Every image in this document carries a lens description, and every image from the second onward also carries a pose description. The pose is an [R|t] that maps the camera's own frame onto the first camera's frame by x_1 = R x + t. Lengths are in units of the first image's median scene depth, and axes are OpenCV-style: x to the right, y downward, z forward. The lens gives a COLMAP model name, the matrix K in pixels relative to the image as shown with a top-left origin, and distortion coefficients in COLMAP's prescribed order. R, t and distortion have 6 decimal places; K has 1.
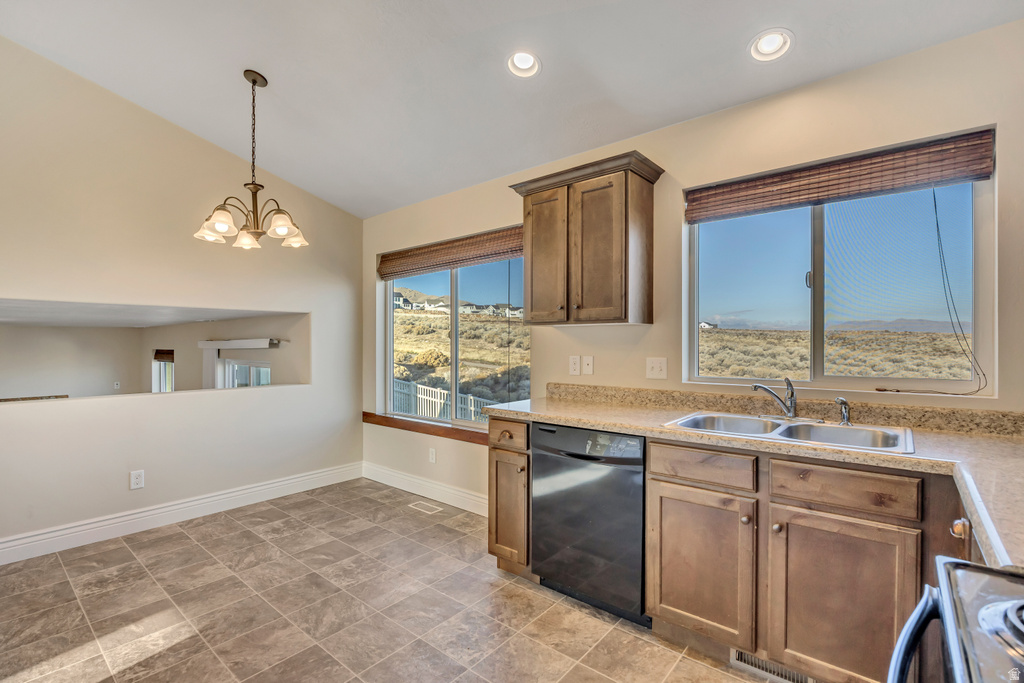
lens RADIAL K [[468.8, 0, 501.5], [0, 468.8, 340.3], [0, 0, 1]] dist [0.003689, 0.003071]
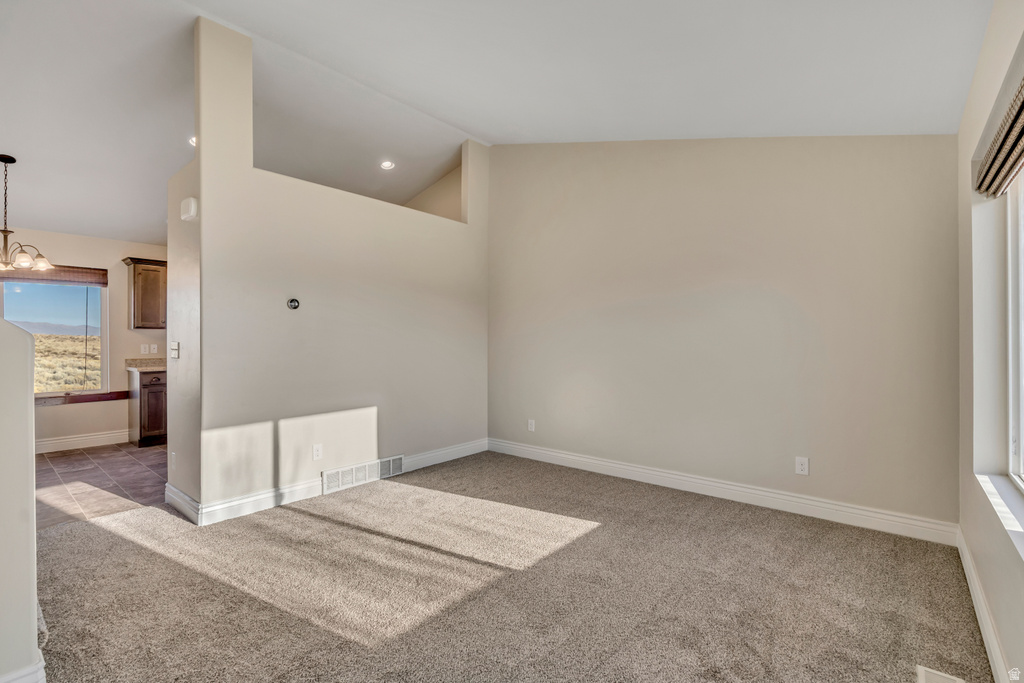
lens RADIAL K [[468.8, 0, 503.8], [0, 468.8, 336.0], [0, 0, 1]] dist [0.003689, 0.003071]
pose [[0.029343, 0.005787, 0.999553, -1.603437], [0.006481, 0.999961, -0.005980, 0.016223], [-0.999548, 0.006653, 0.029304, -0.519917]]
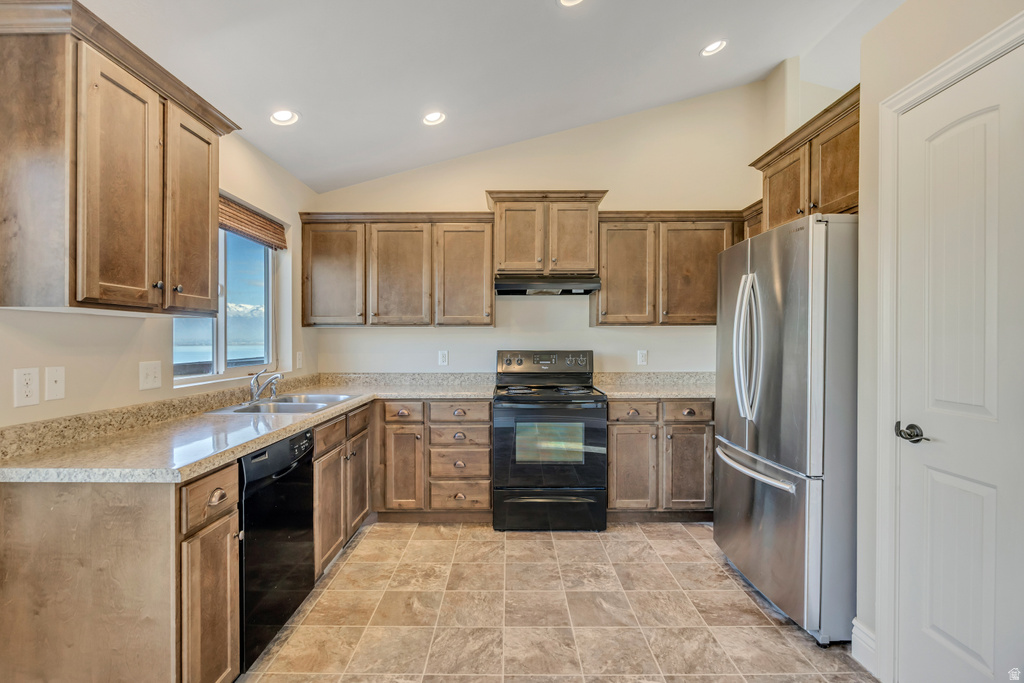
lens RADIAL K [[461.5, 0, 491.9], [0, 461.5, 341.0], [0, 0, 1]] dist [-0.018074, -0.000734]
pose [[-0.633042, 0.001640, 0.774116, -0.490306], [0.005369, 0.999983, 0.002273, 0.003395], [-0.774099, 0.005595, -0.633040, 0.821388]]
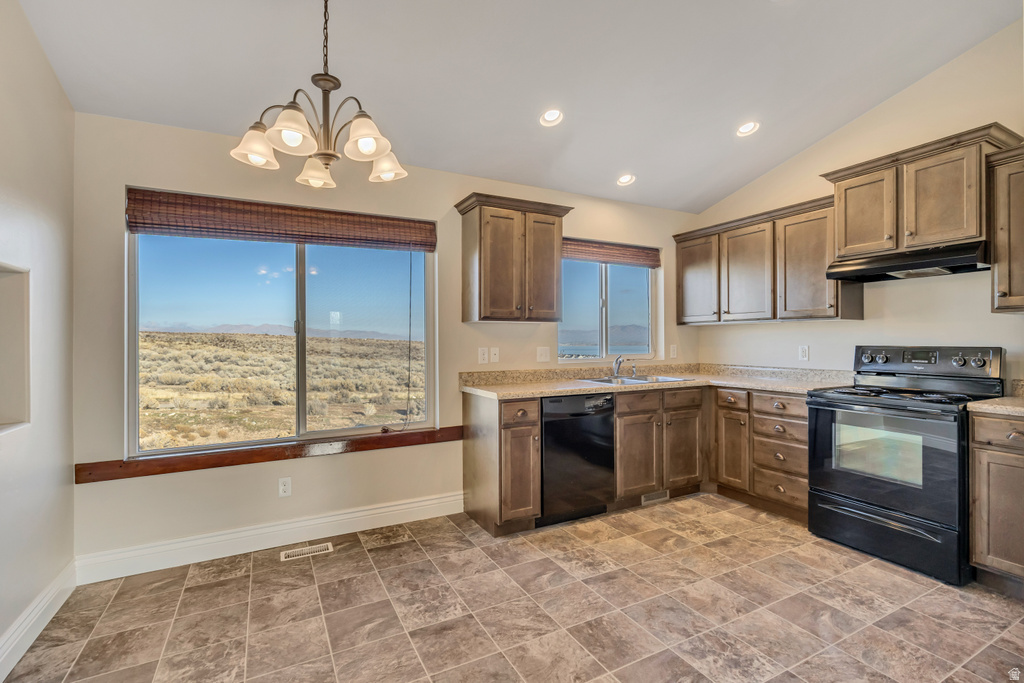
lens RADIAL K [[468.8, 0, 522.5], [0, 468.8, 340.1], [0, 0, 1]] dist [0.003689, 0.003071]
pose [[0.364839, 0.001300, 0.931070, -0.814050], [0.004888, 0.999983, -0.003312, 0.015870], [-0.931058, 0.005760, 0.364827, 0.424051]]
